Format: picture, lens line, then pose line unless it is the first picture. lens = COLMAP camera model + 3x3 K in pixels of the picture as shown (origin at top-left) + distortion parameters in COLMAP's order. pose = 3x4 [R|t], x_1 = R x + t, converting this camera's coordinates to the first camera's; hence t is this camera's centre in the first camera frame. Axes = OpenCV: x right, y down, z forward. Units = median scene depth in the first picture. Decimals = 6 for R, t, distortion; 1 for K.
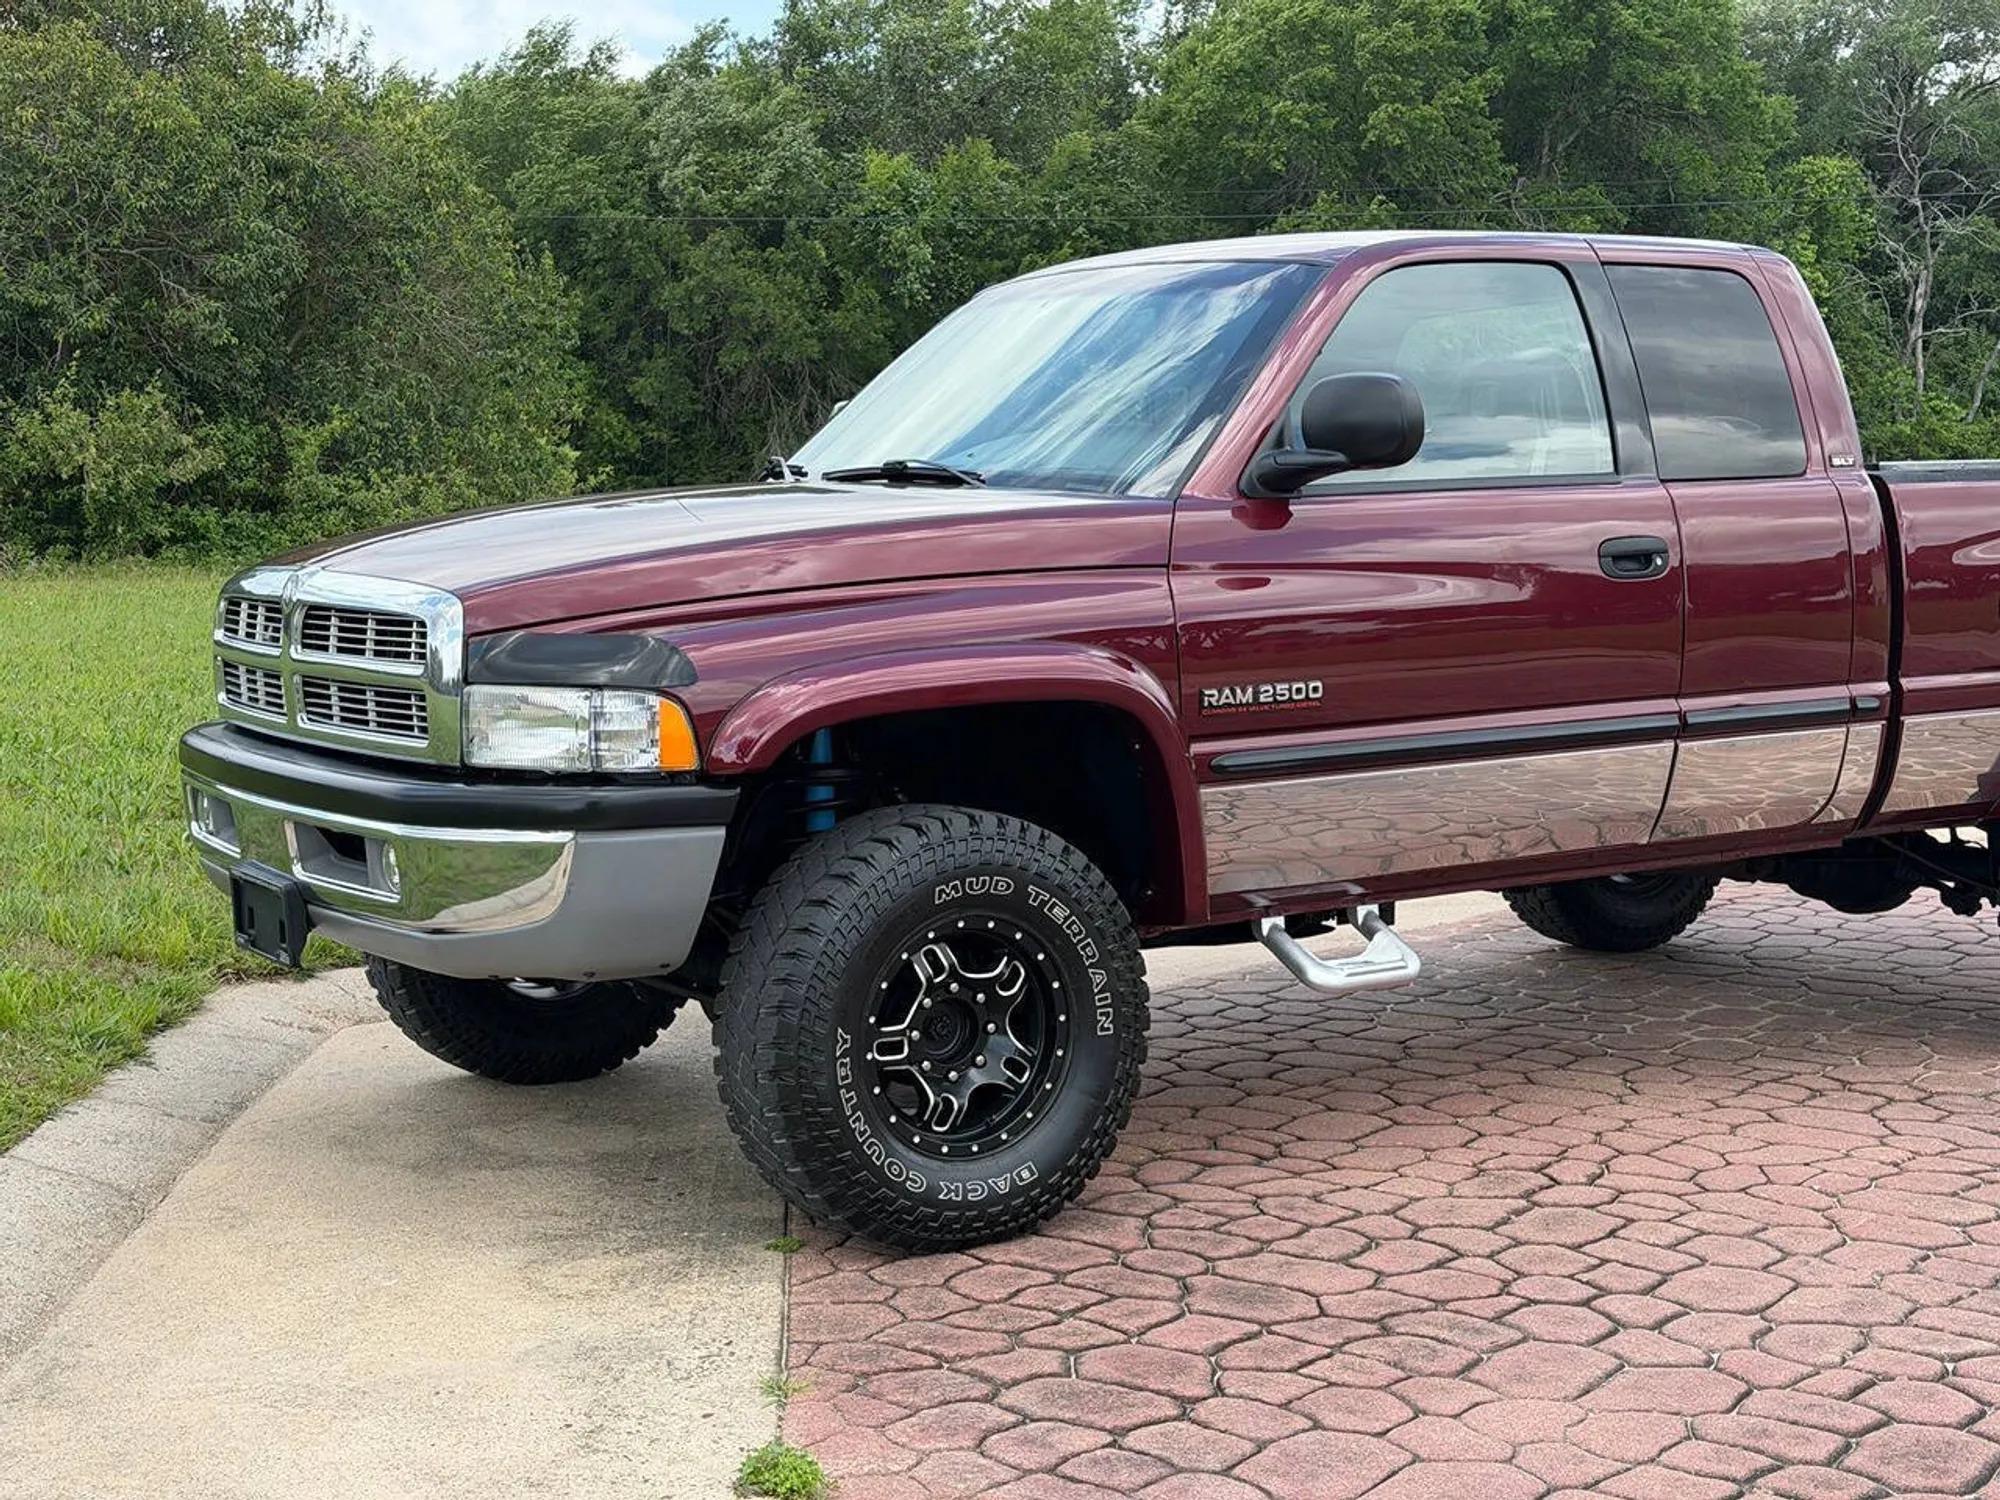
lens RADIAL K [[2807.8, 0, 988.3], [0, 2807.8, 749.0], [0, 0, 1]] dist [0.143848, -0.124850]
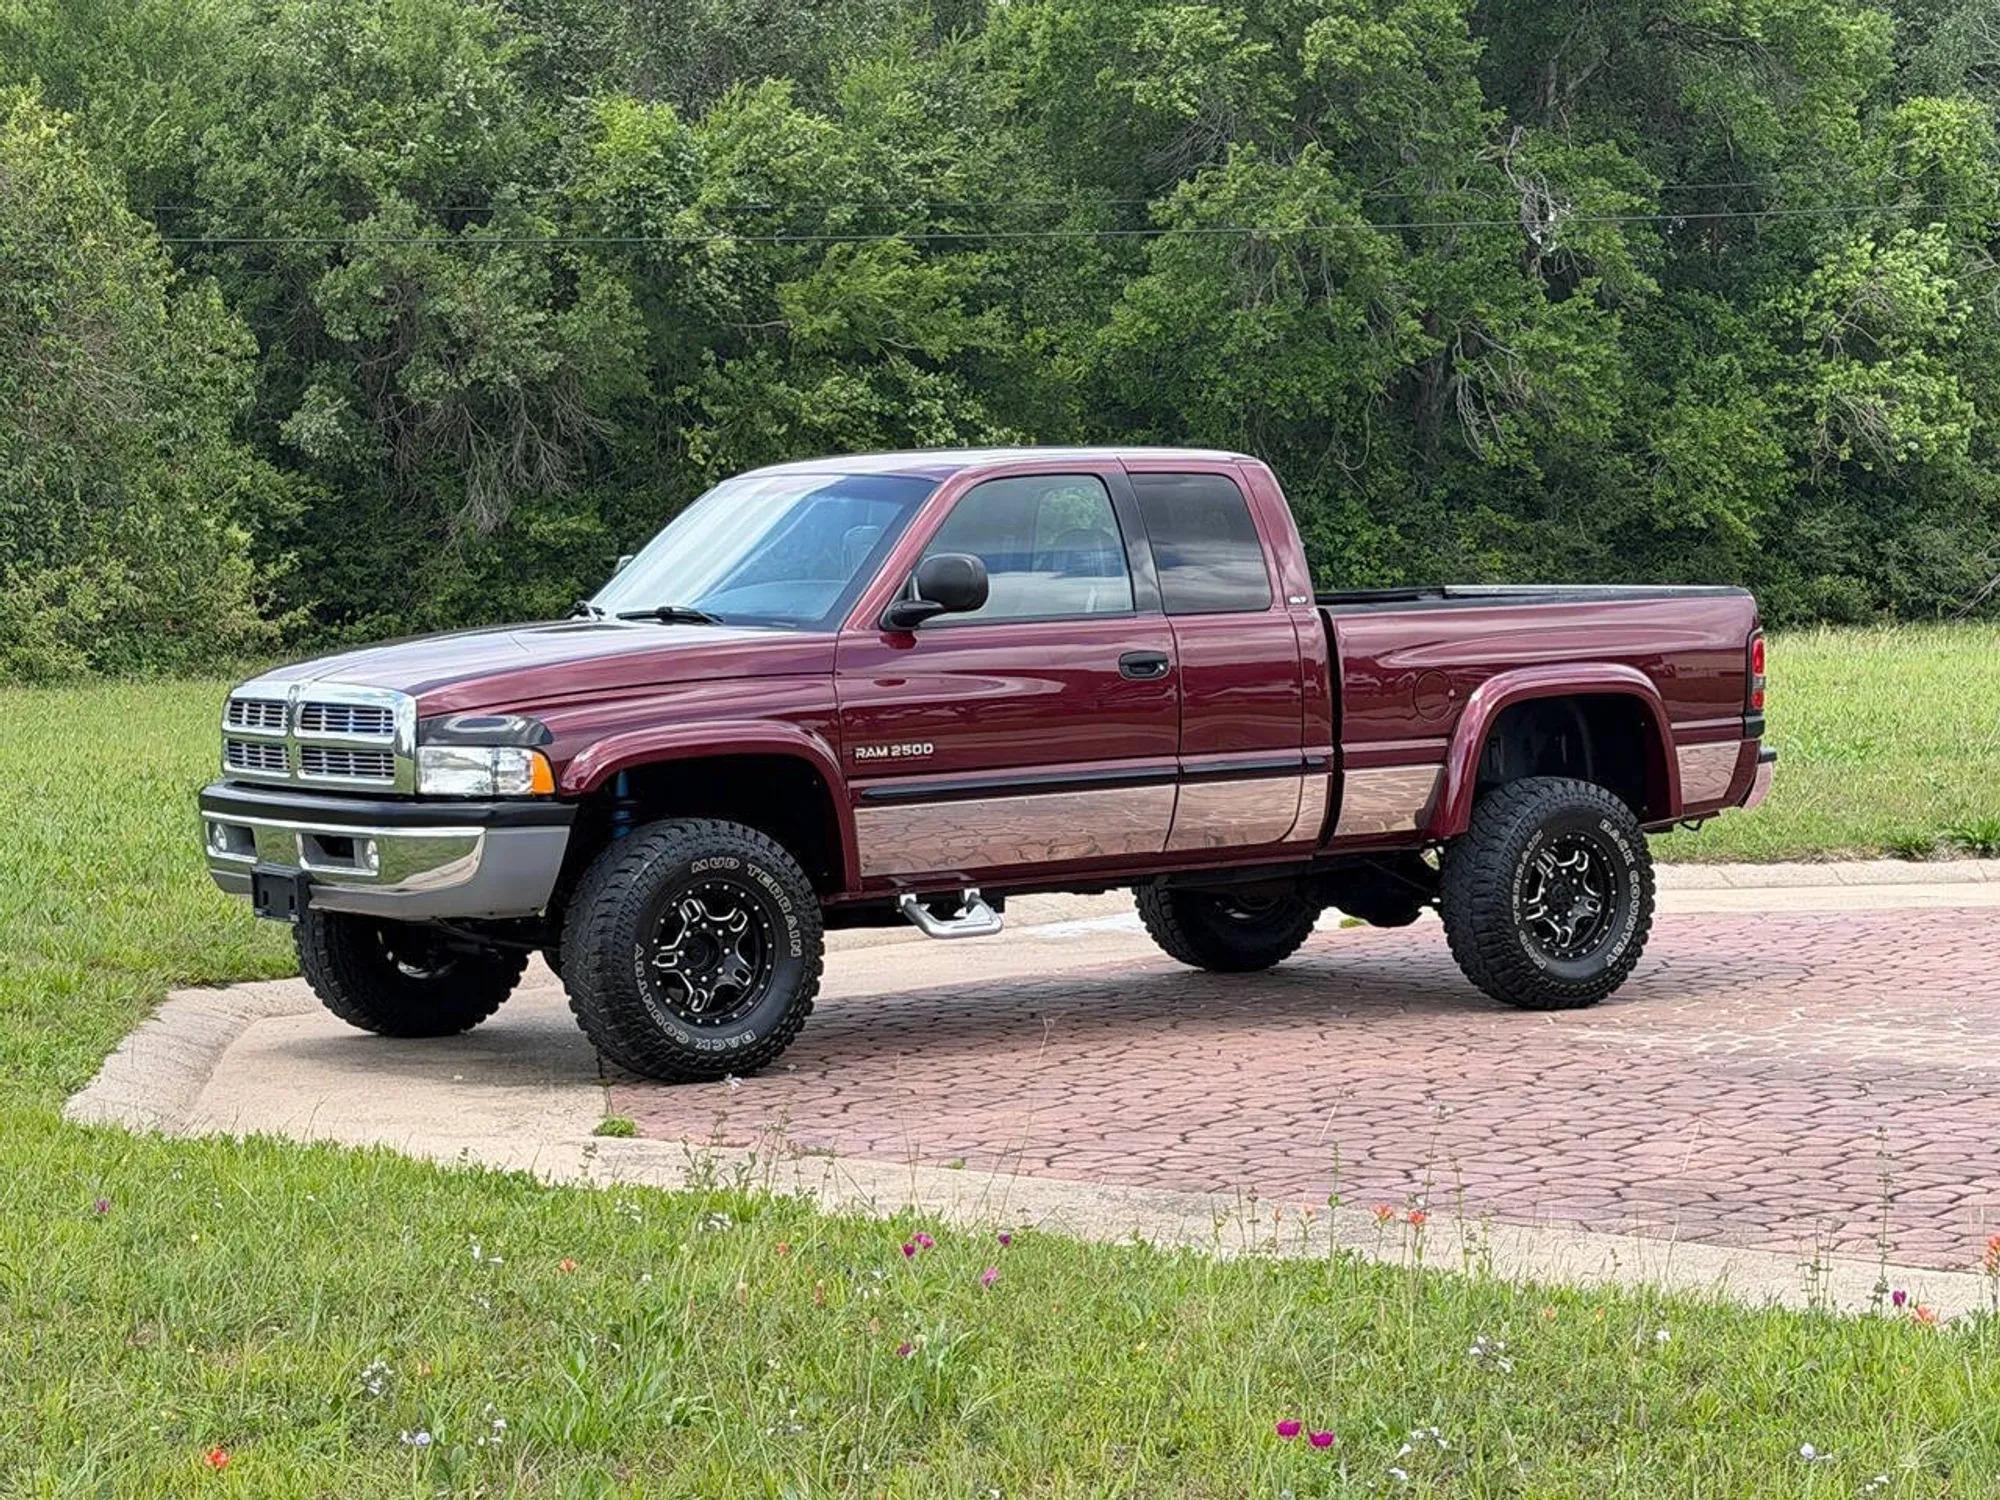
lens RADIAL K [[4345.6, 0, 935.7], [0, 4345.6, 748.8], [0, 0, 1]] dist [0.198209, -0.143067]
pose [[0.999420, -0.010632, 0.032351, 0.039995], [0.012152, 0.998814, -0.047158, 0.096380], [-0.031811, 0.047524, 0.998363, -1.484390]]
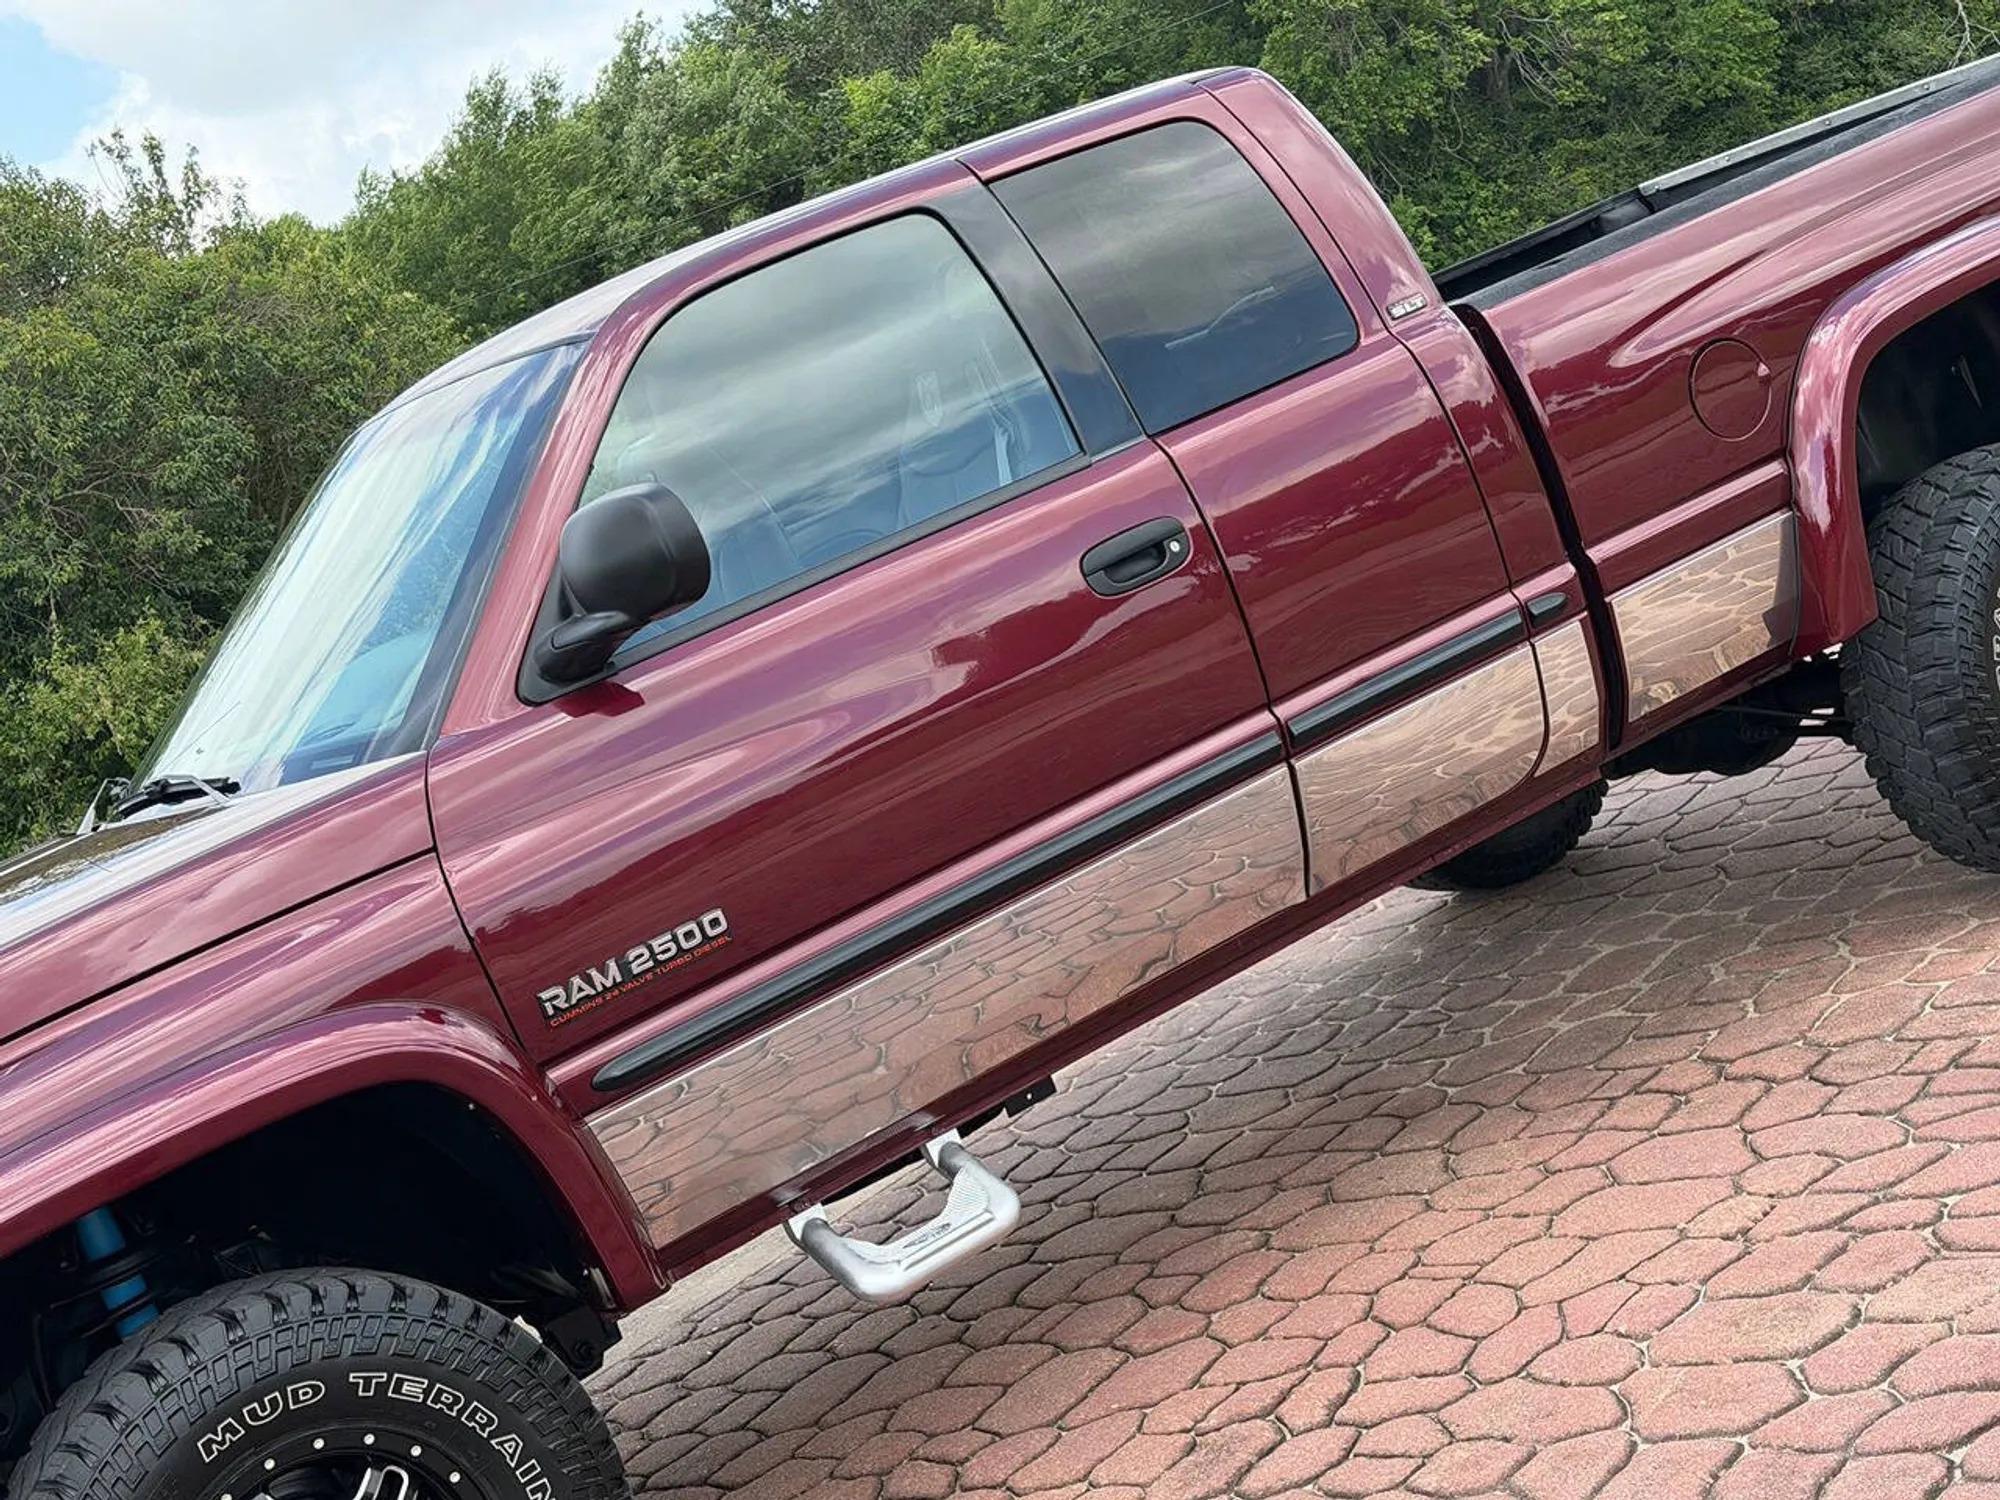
lens RADIAL K [[2807.8, 0, 988.3], [0, 2807.8, 749.0], [0, 0, 1]] dist [0.143848, -0.124850]
pose [[0.935569, -0.340412, -0.093965, 0.264242], [0.344079, 0.938593, 0.025550, -0.057087], [0.079498, -0.056235, 0.995248, 0.290941]]
